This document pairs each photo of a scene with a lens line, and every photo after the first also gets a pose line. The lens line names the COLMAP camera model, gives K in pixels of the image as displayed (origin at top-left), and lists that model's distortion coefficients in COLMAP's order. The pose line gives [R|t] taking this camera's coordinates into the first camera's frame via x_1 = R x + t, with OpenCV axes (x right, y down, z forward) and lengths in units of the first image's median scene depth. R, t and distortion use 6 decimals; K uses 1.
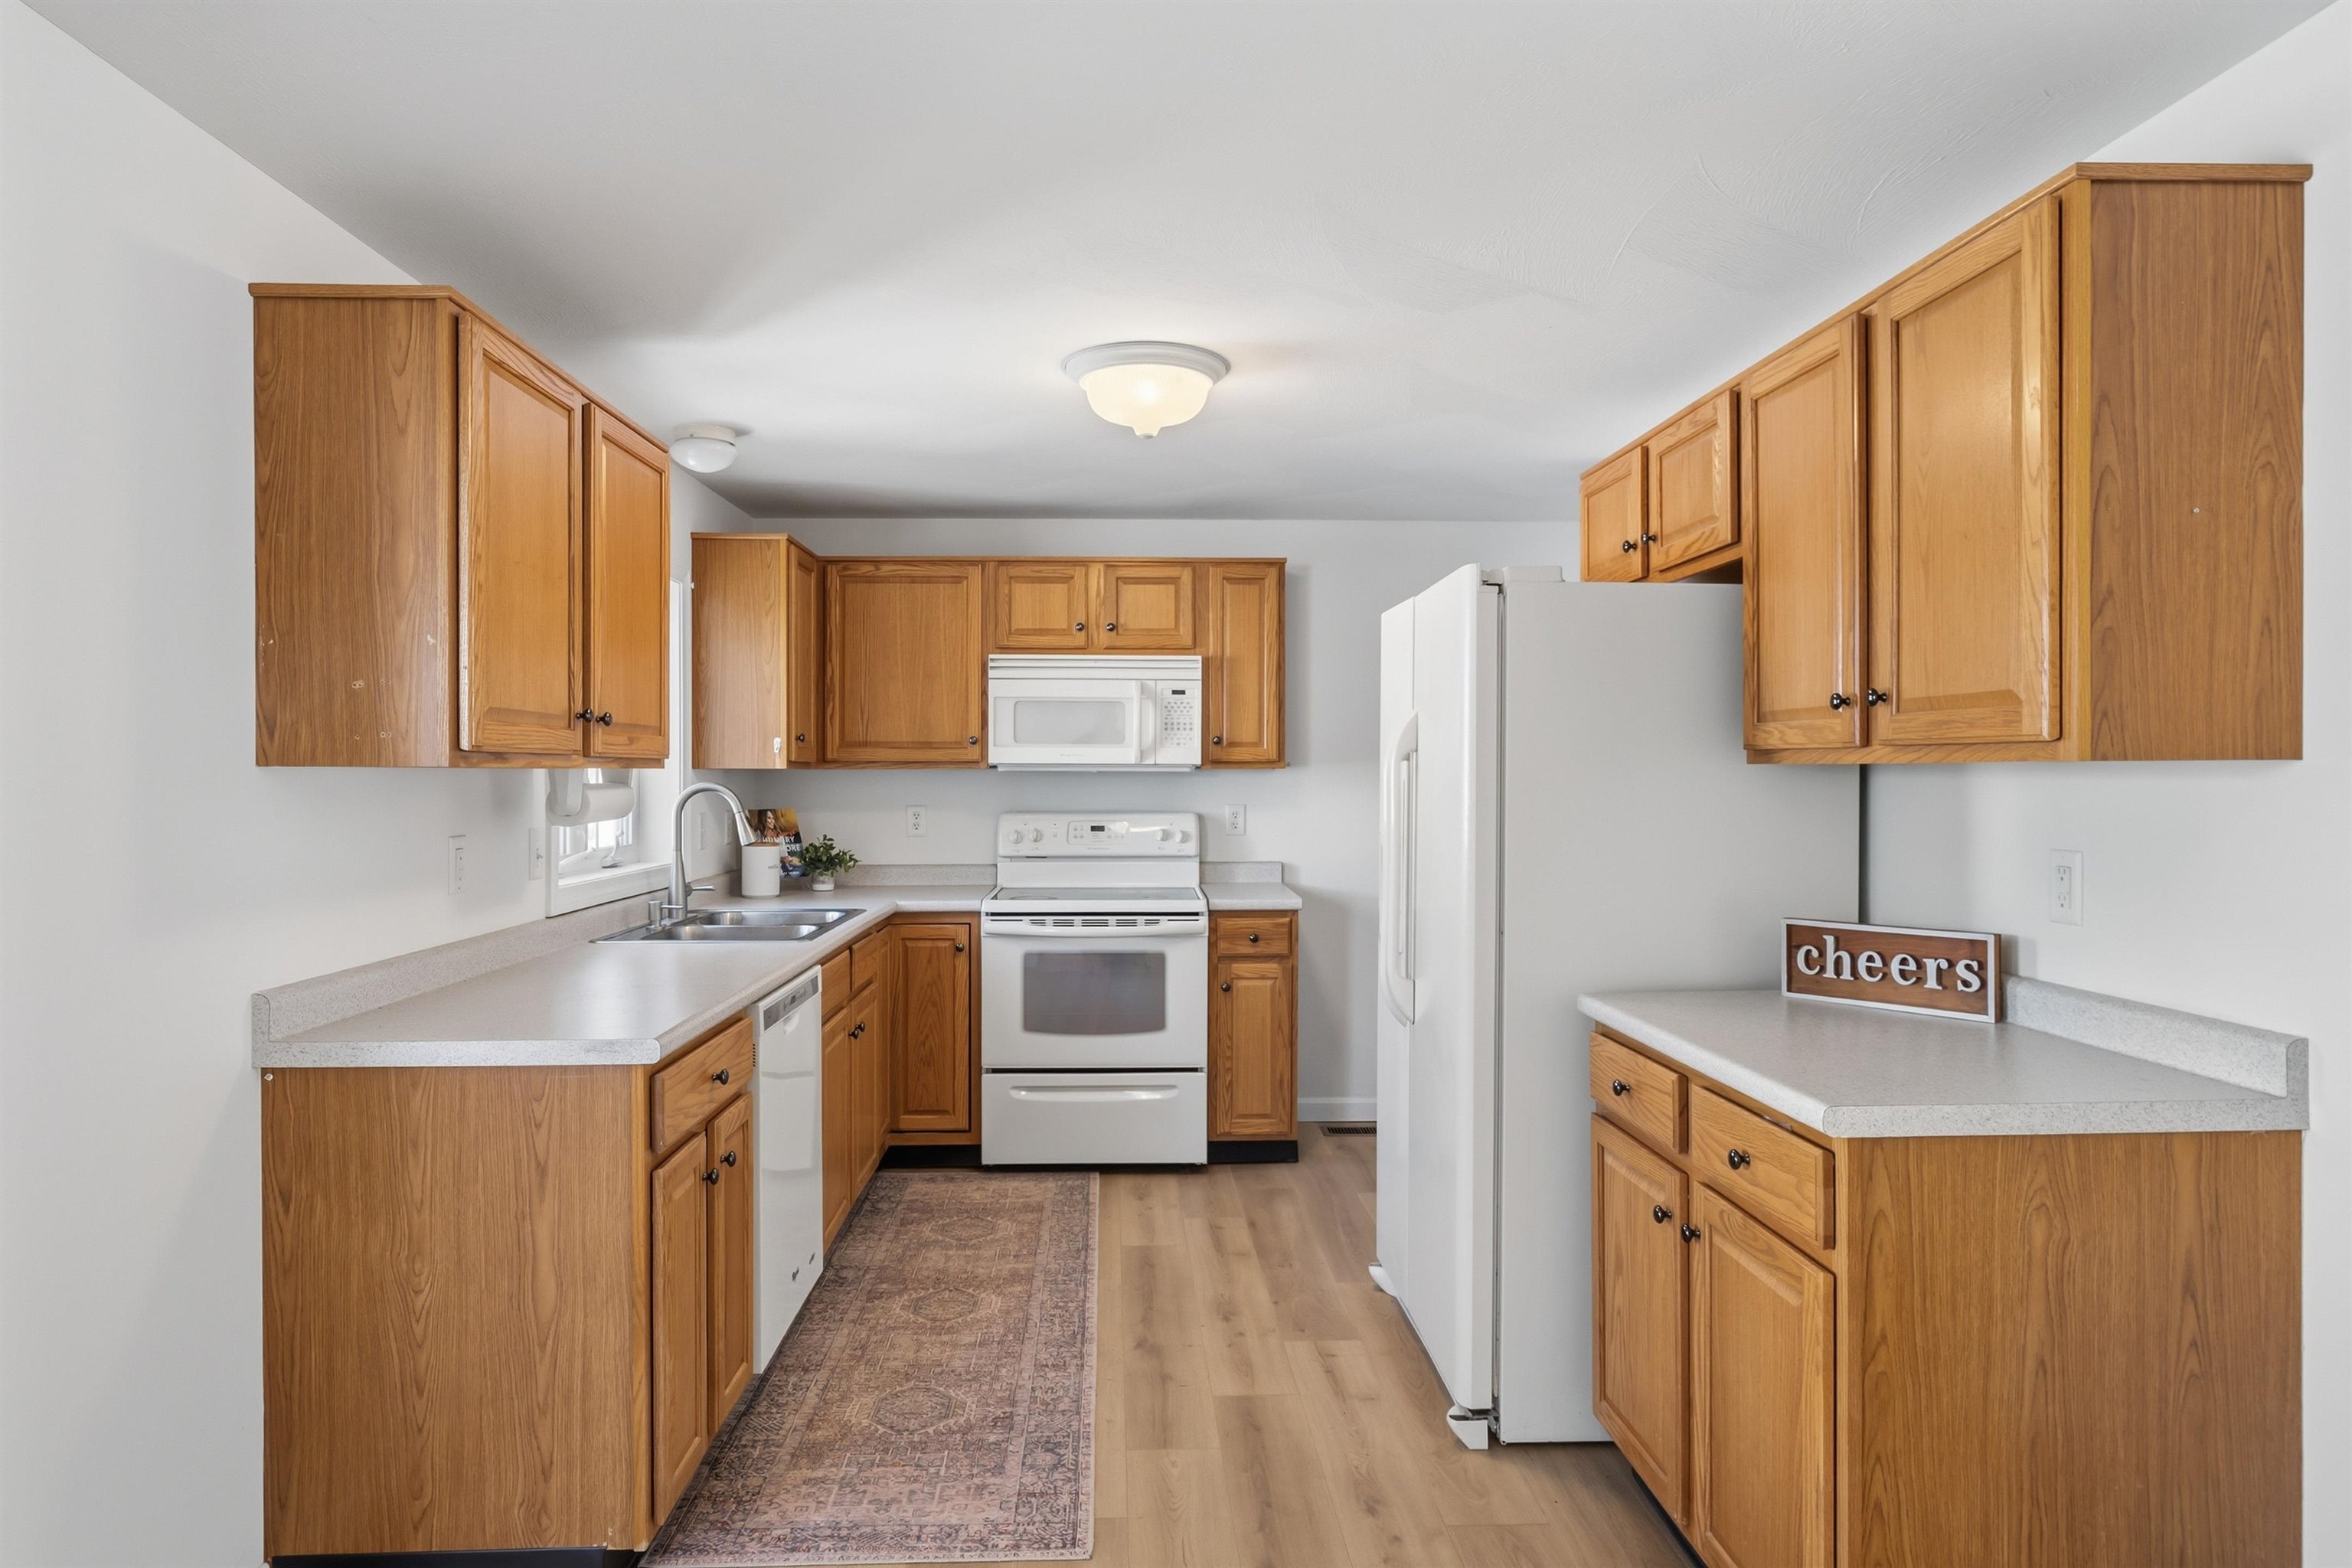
lens RADIAL K [[1388.1, 0, 1170.7], [0, 1388.1, 777.7], [0, 0, 1]] dist [-0.005370, 0.001811]
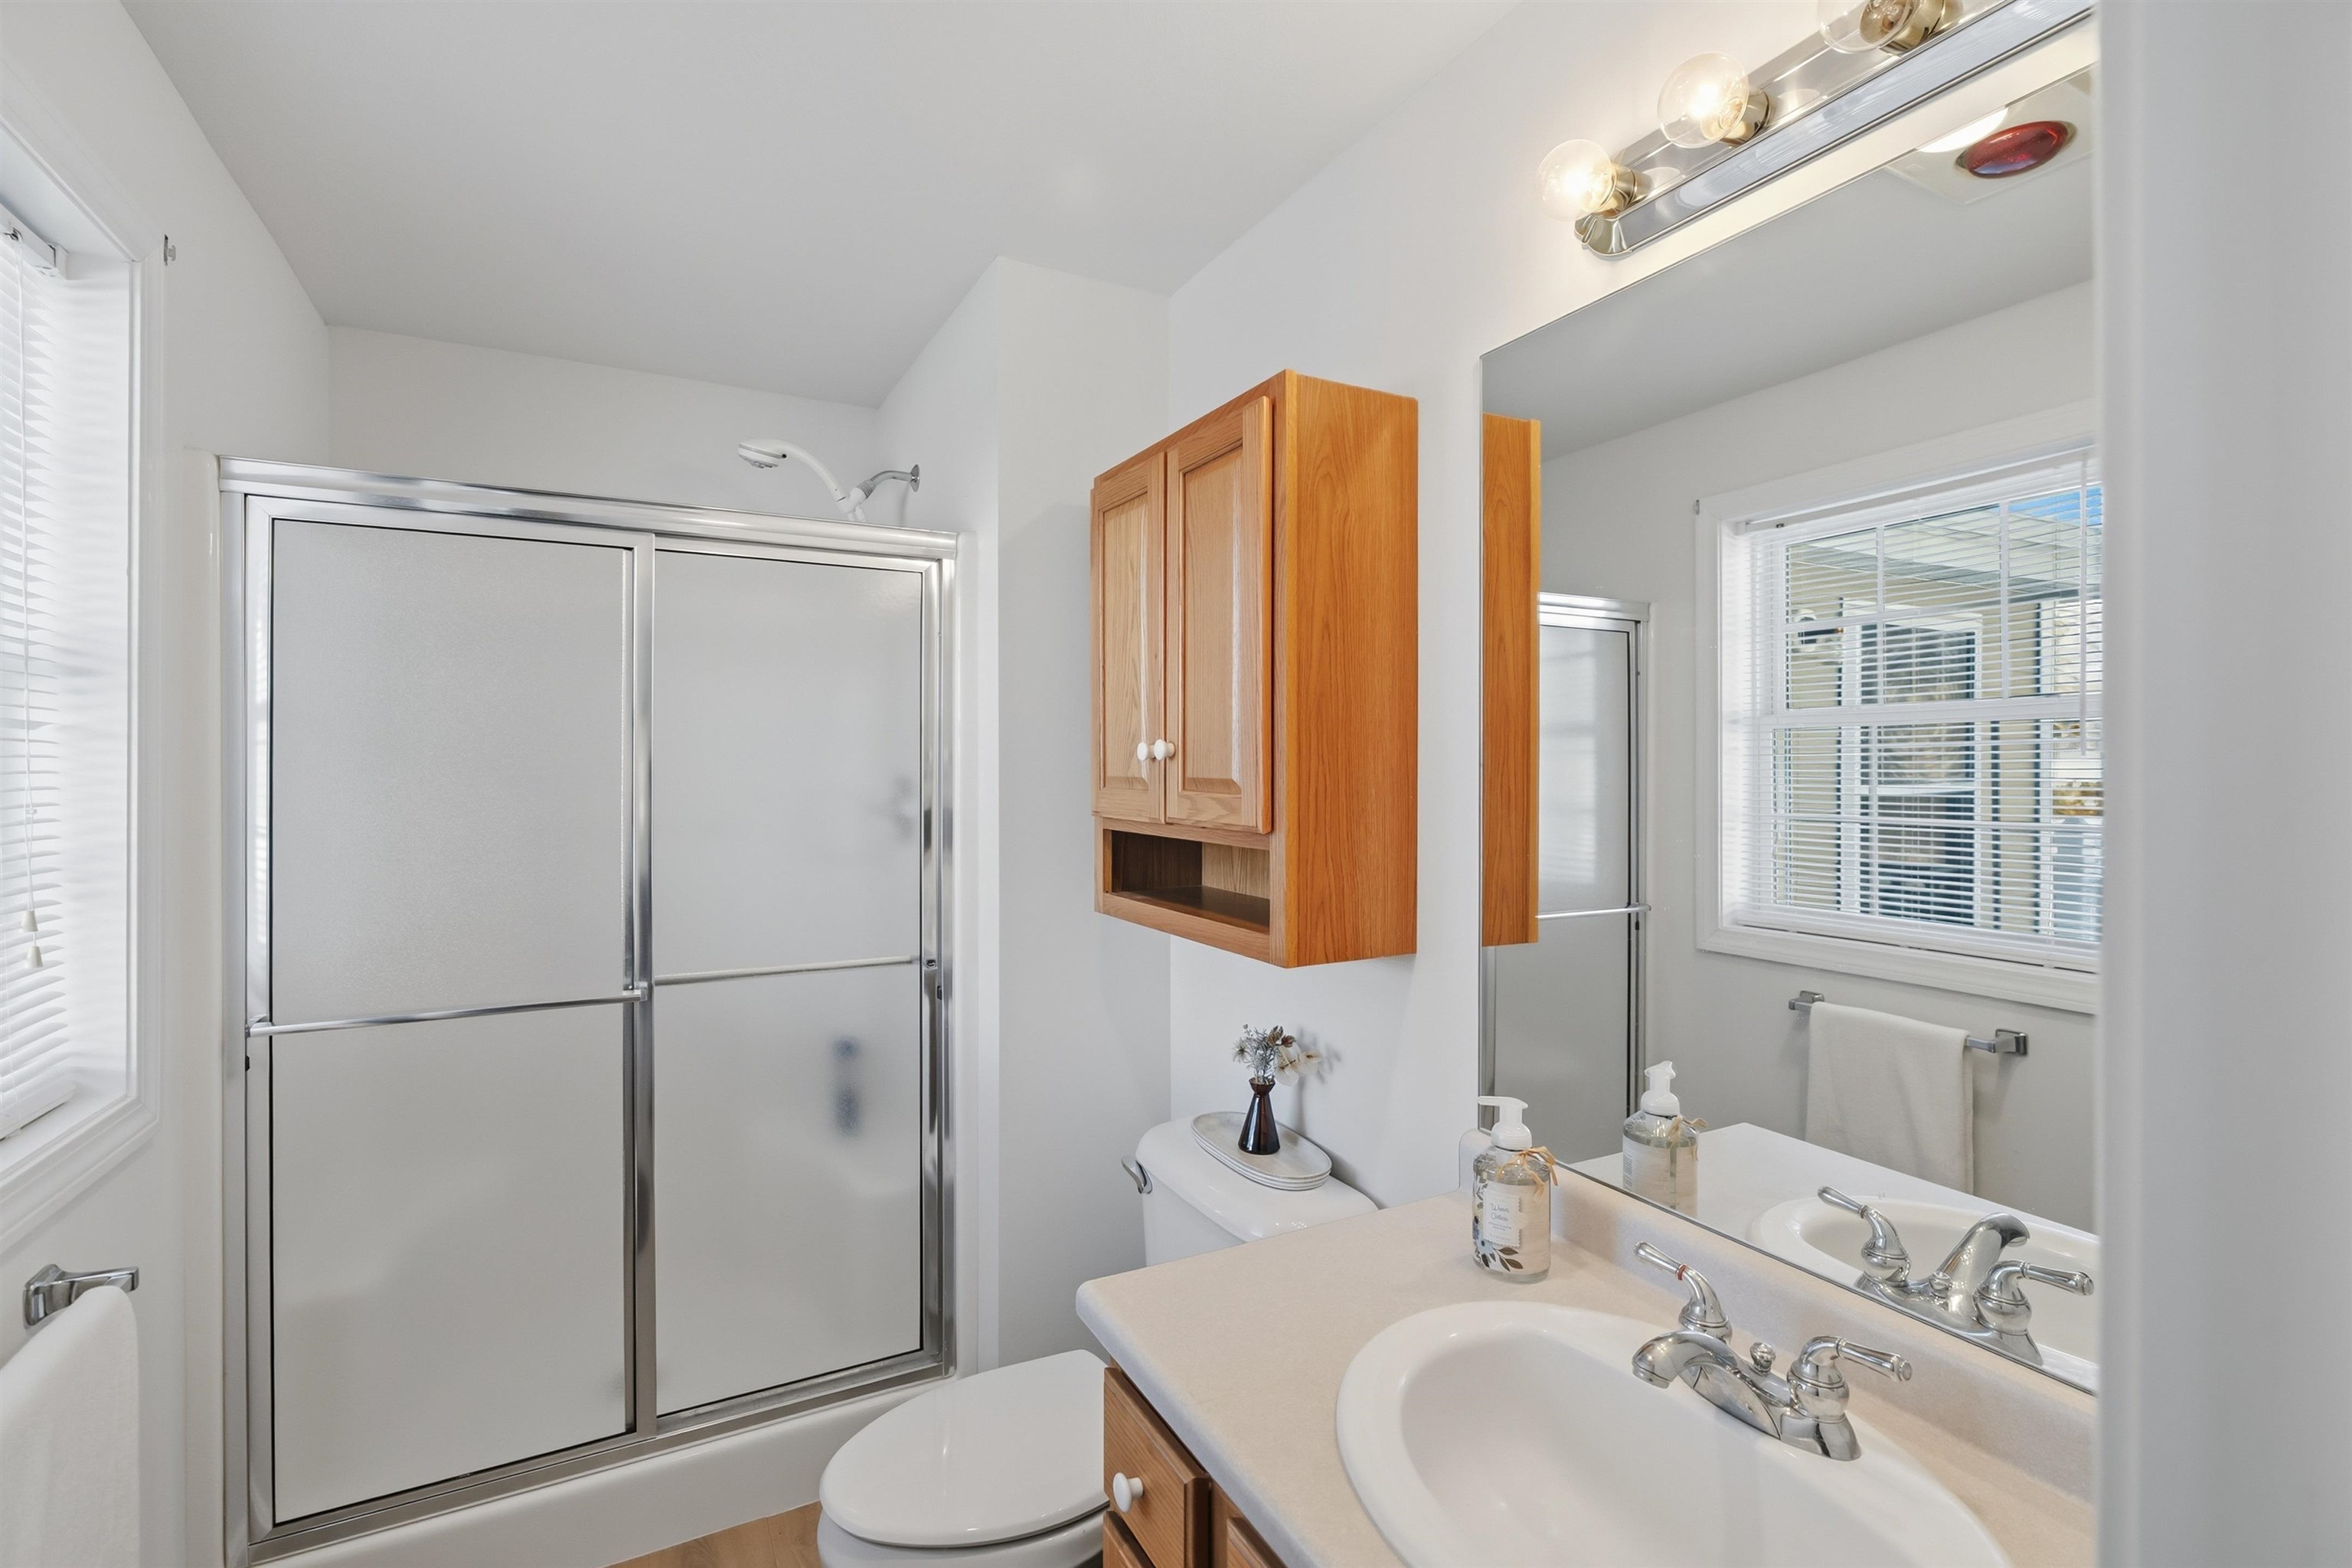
lens RADIAL K [[1069.2, 0, 1164.6], [0, 1069.2, 769.6], [0, 0, 1]] dist [-0.009217, 0.000321]
pose [[0.897425, 0.004100, 0.441148, 0.105006], [-0.004170, 0.999991, -0.000810, 0.343731], [-0.441147, -0.001113, 0.897434, 0.211836]]
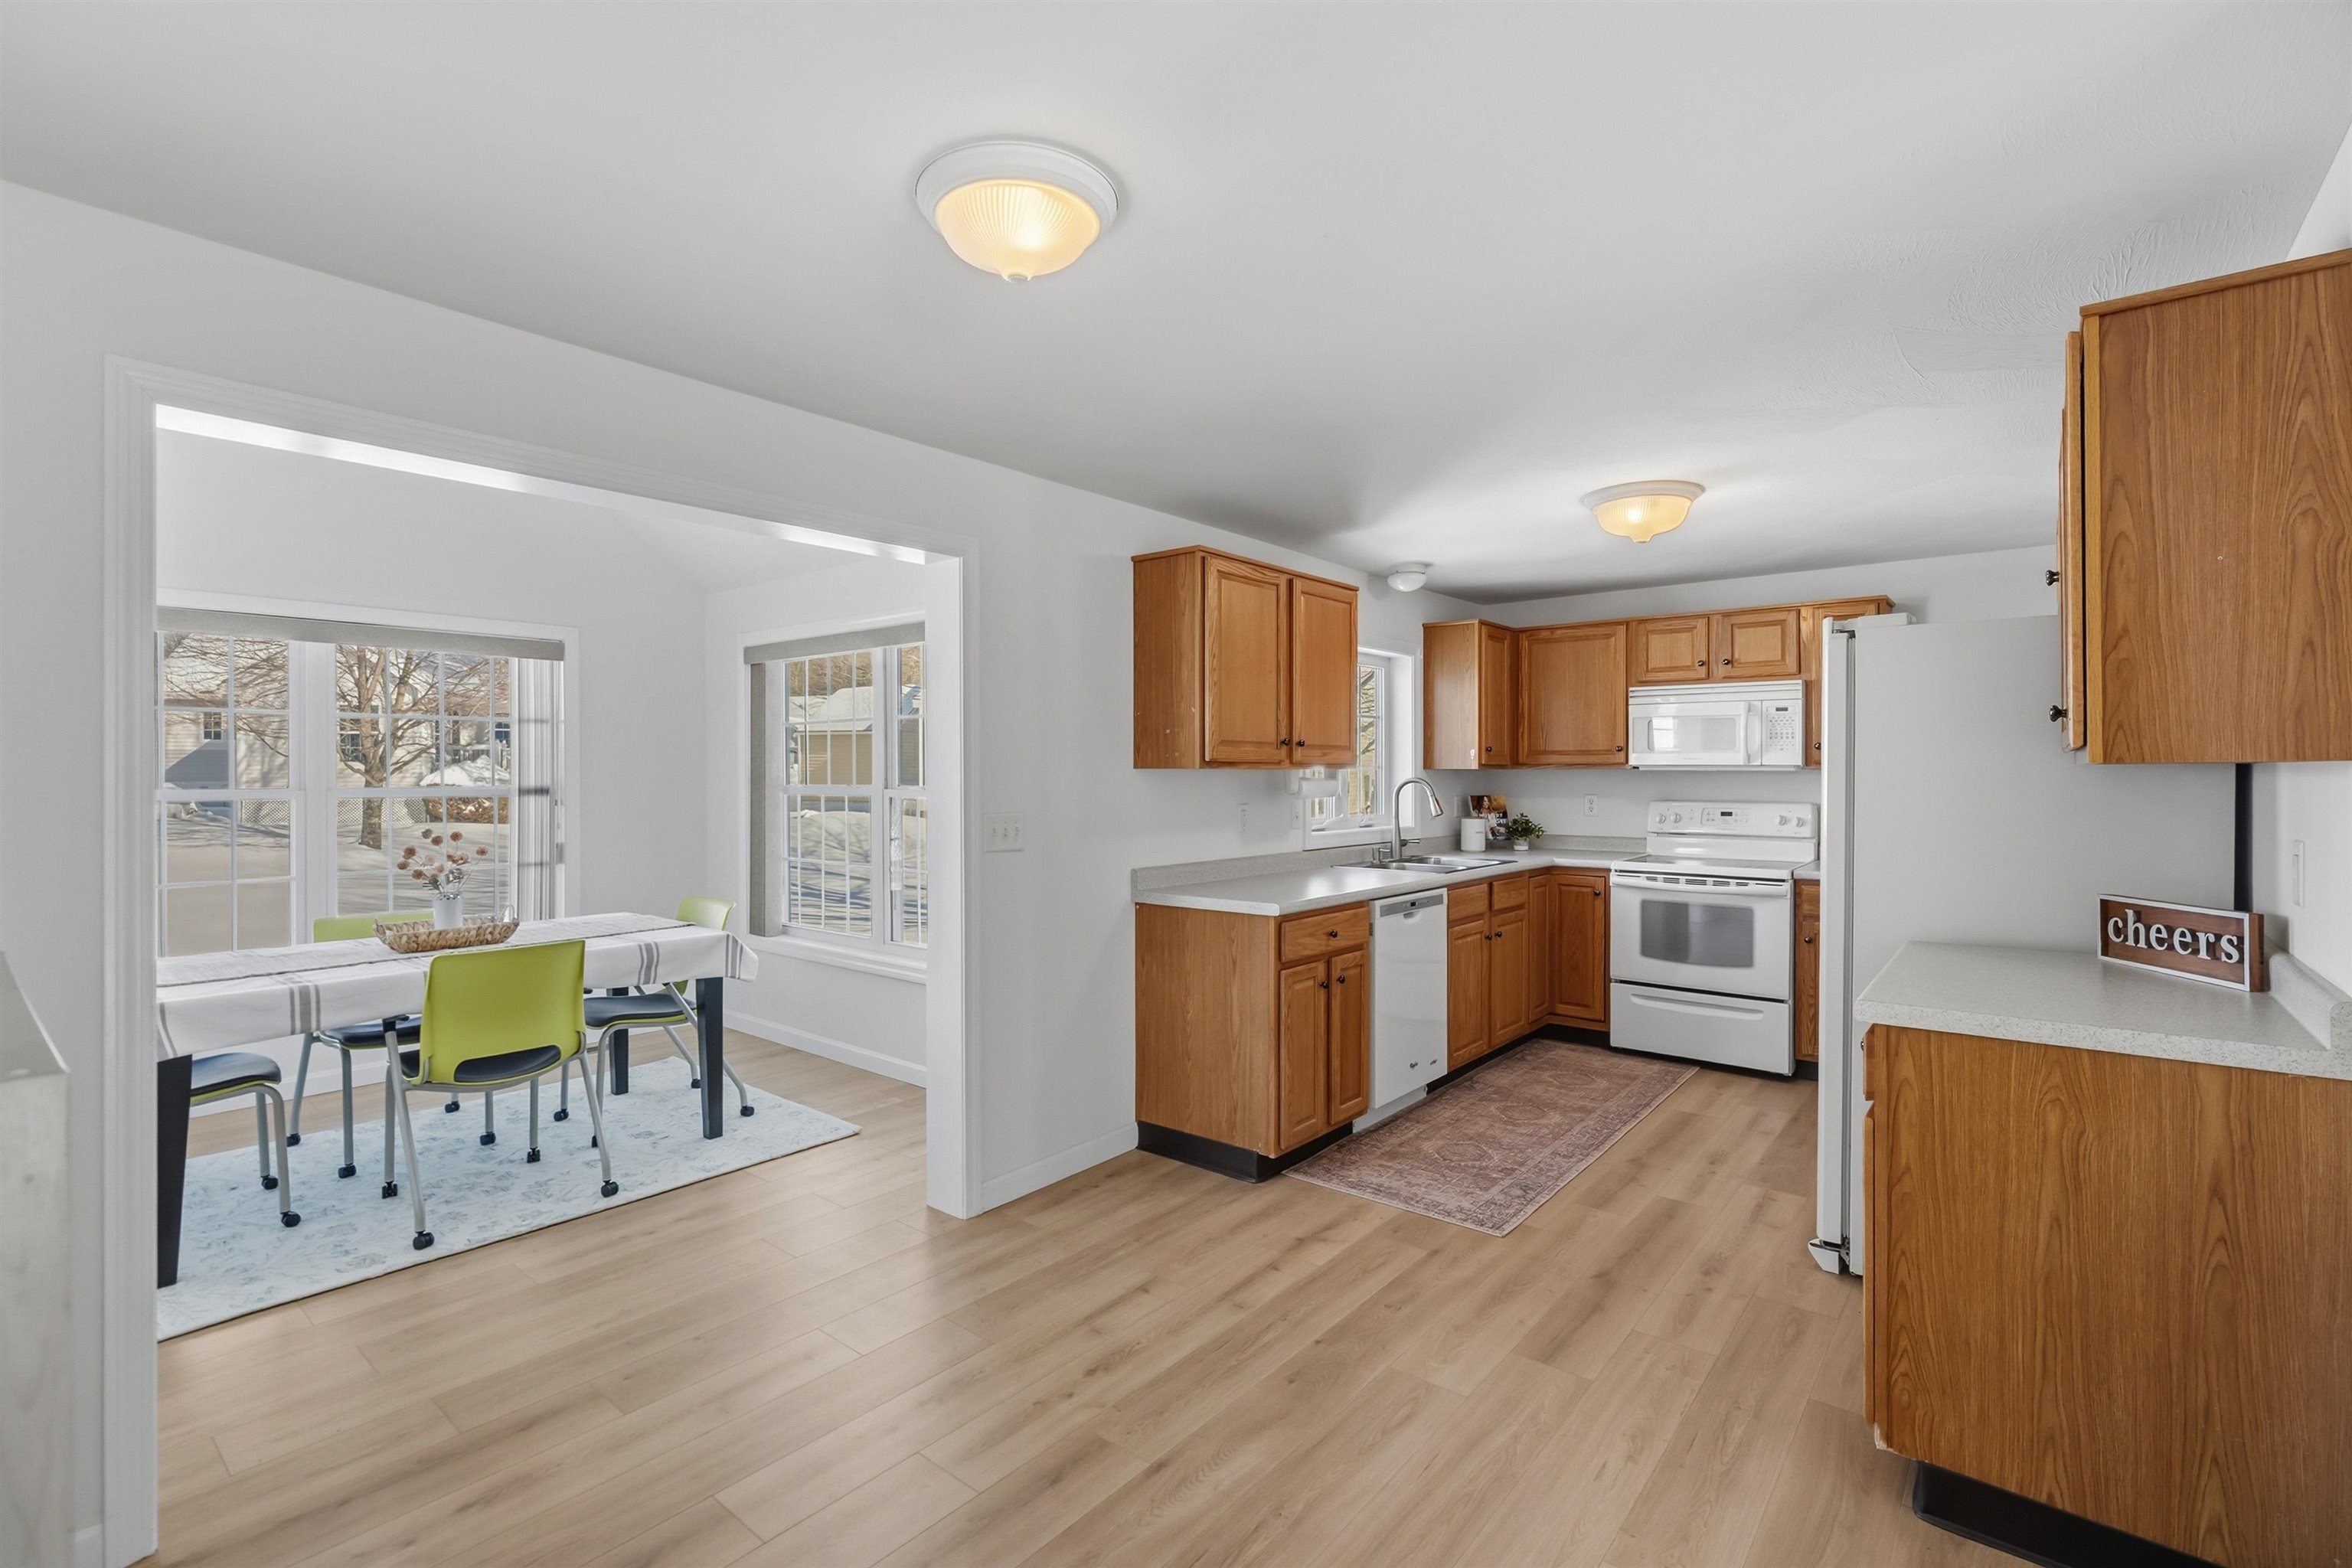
lens RADIAL K [[1069.2, 0, 1164.6], [0, 1069.2, 769.6], [0, 0, 1]] dist [-0.009217, 0.000321]
pose [[0.741302, -0.000957, -0.671171, 0.437424], [-0.002606, 0.999987, -0.004303, 0.000570], [0.671167, 0.004939, 0.741290, -0.207551]]
